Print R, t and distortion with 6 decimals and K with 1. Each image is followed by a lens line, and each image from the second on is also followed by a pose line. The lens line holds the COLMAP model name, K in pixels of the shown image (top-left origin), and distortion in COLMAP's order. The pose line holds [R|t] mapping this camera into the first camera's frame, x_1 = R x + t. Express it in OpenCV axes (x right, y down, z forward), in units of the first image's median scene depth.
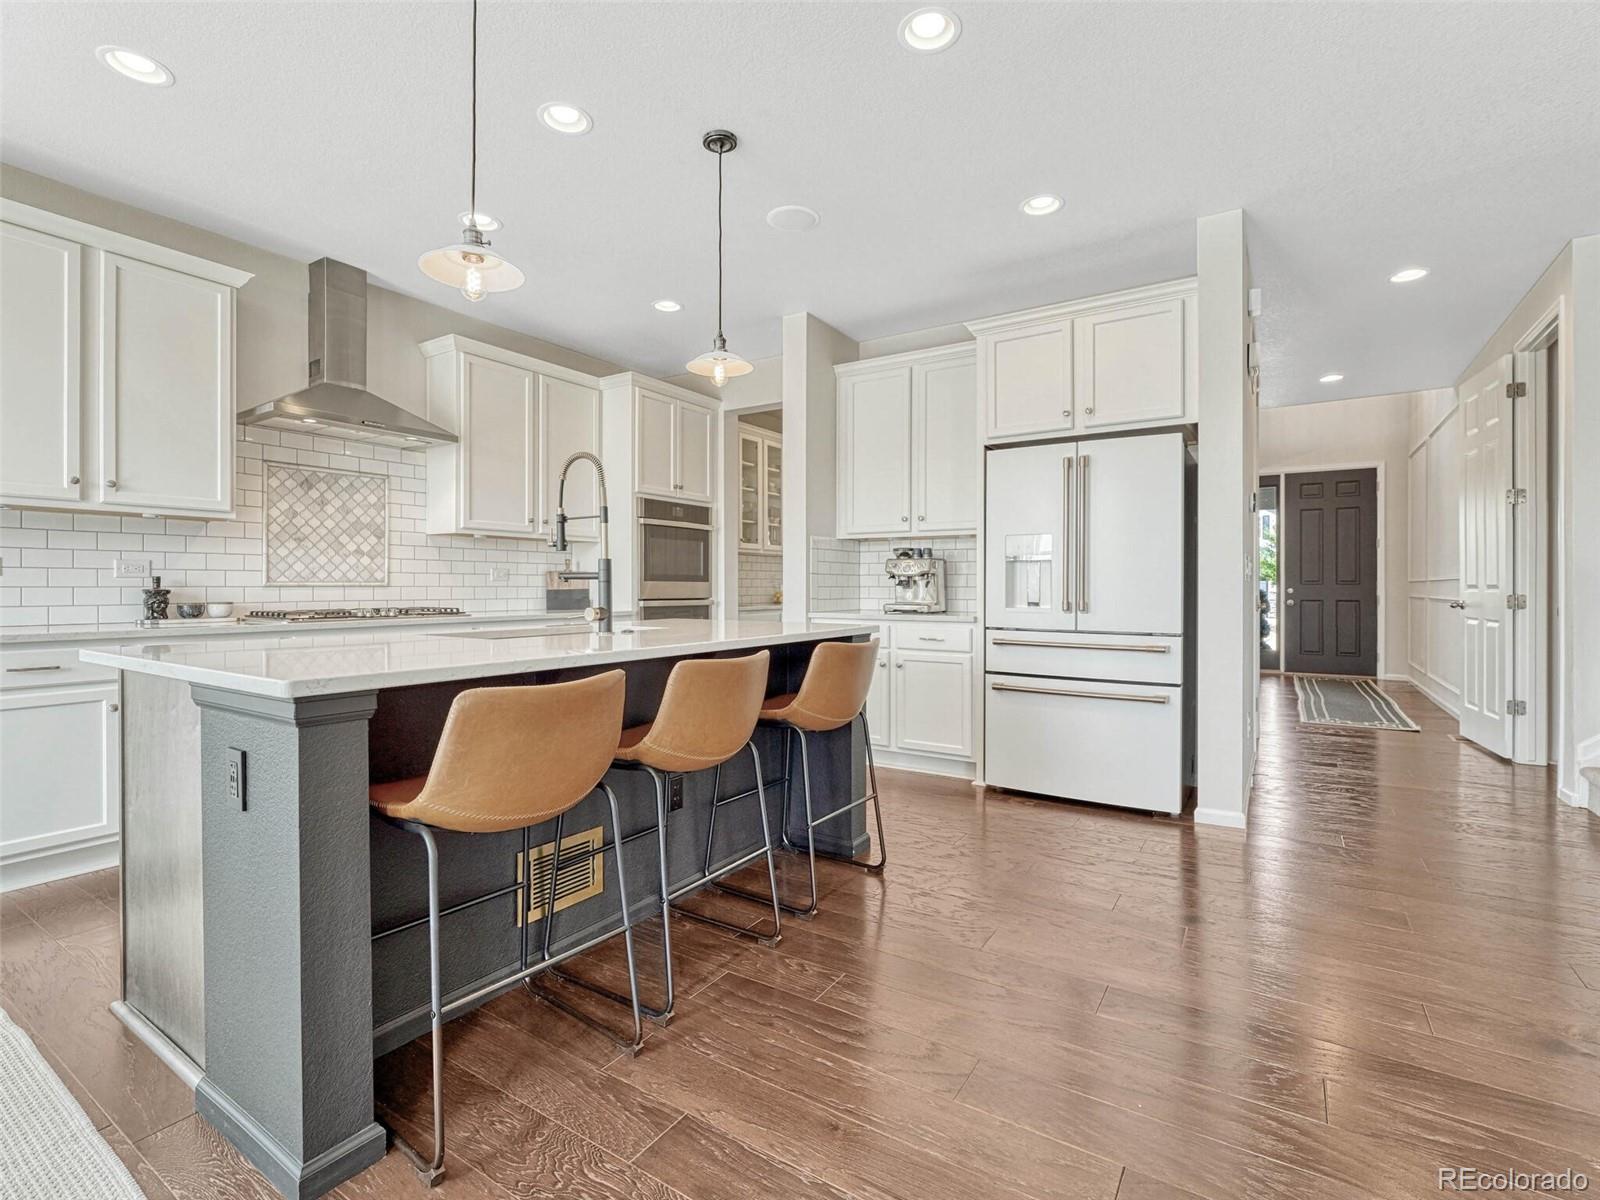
lens RADIAL K [[744.9, 0, 793.9], [0, 744.9, 588.7], [0, 0, 1]] dist [0.001294, 0.000312]
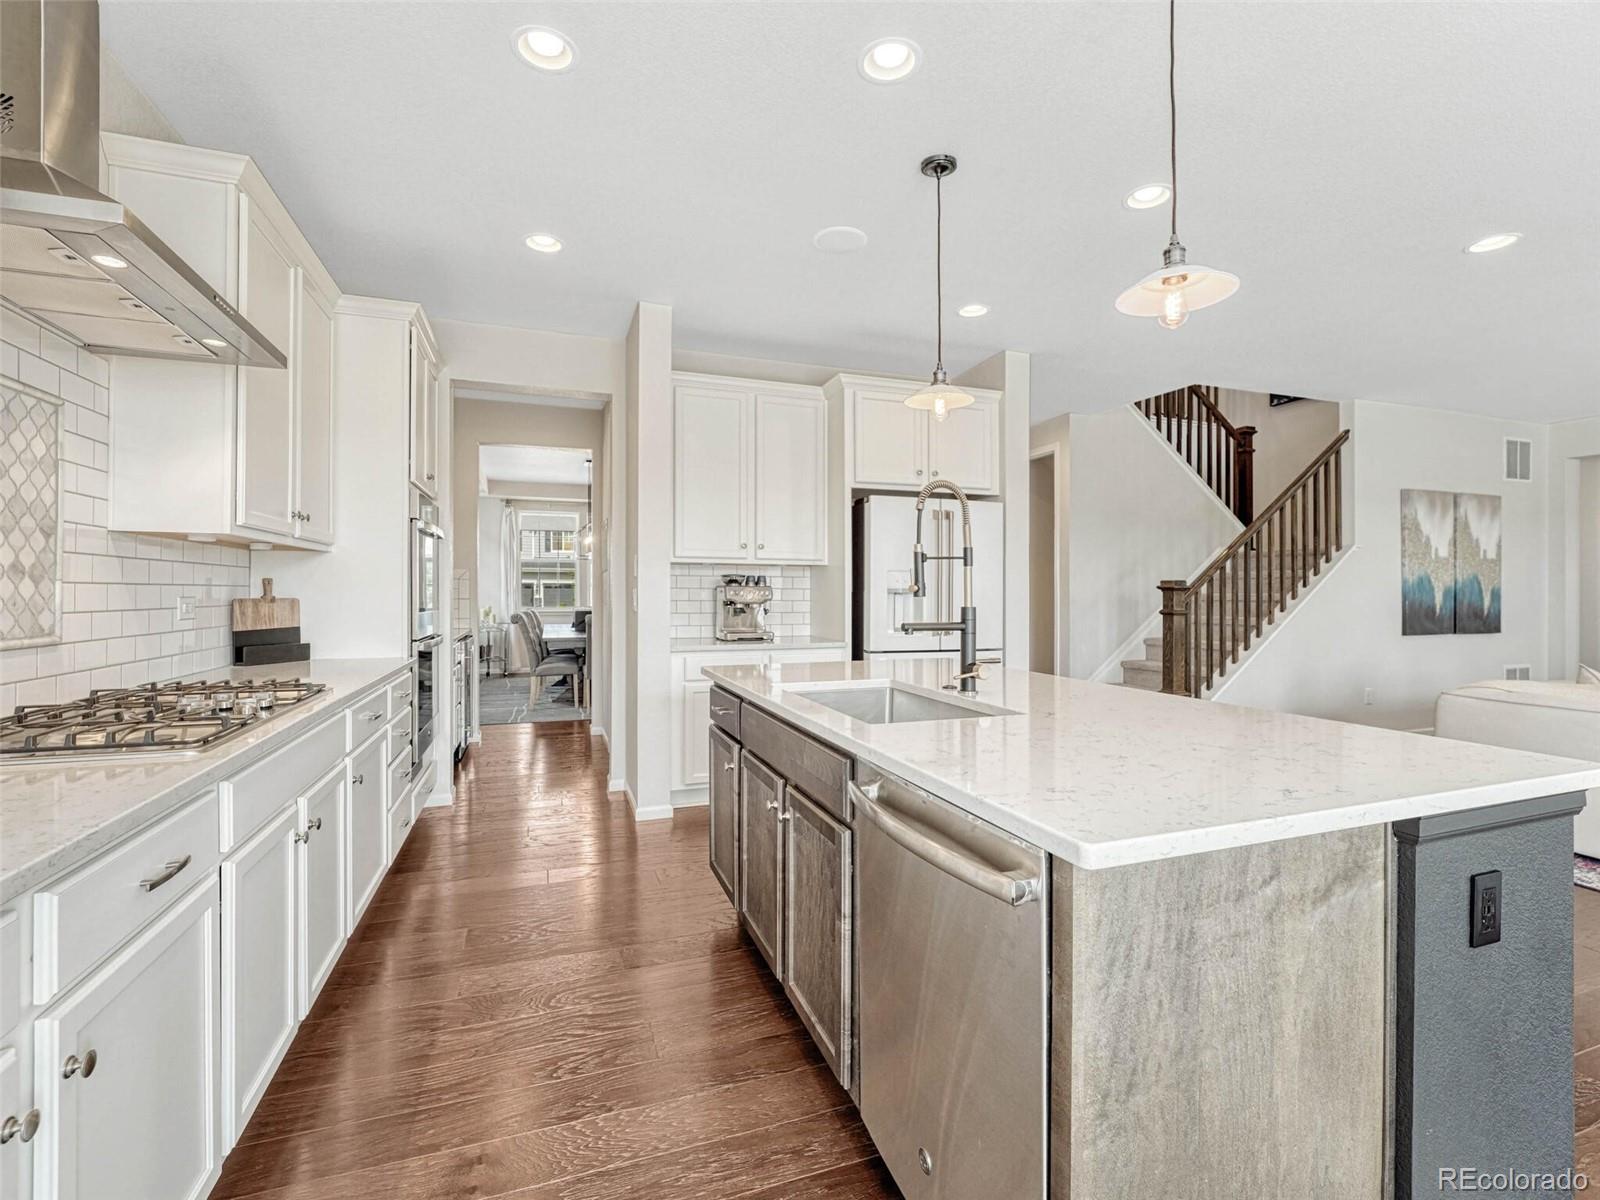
lens RADIAL K [[744.9, 0, 802.2], [0, 744.9, 594.0], [0, 0, 1]] dist [0.001294, 0.000312]
pose [[0.597561, -0.002322, 0.801820, -0.673819], [0.001712, 0.999997, 0.001620, -0.035219], [-0.801822, 0.000404, 0.597563, 0.390153]]
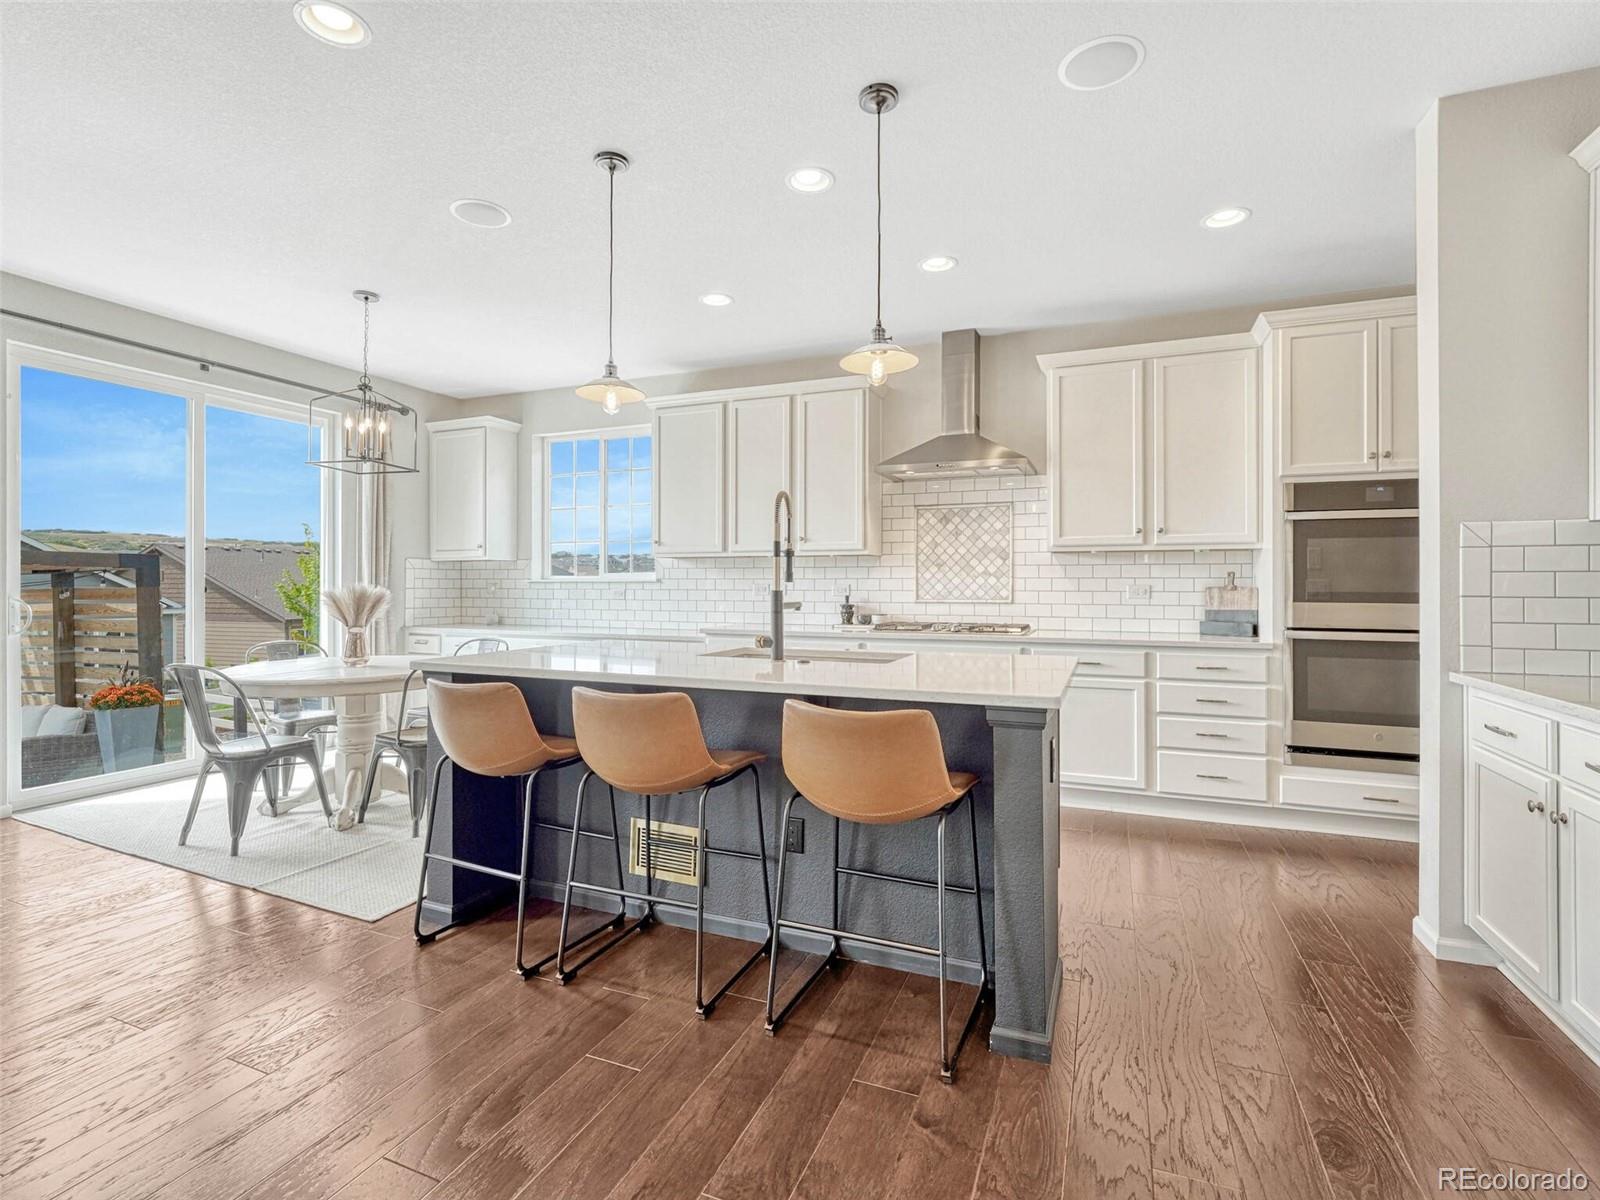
lens RADIAL K [[744.9, 0, 808.4], [0, 744.9, 588.1], [0, 0, 1]] dist [0.001294, 0.000312]
pose [[0.204513, 0.002198, -0.978861, 0.487597], [-0.005516, 0.999984, 0.001093, -0.026784], [0.978848, 0.005176, 0.204522, 0.512281]]
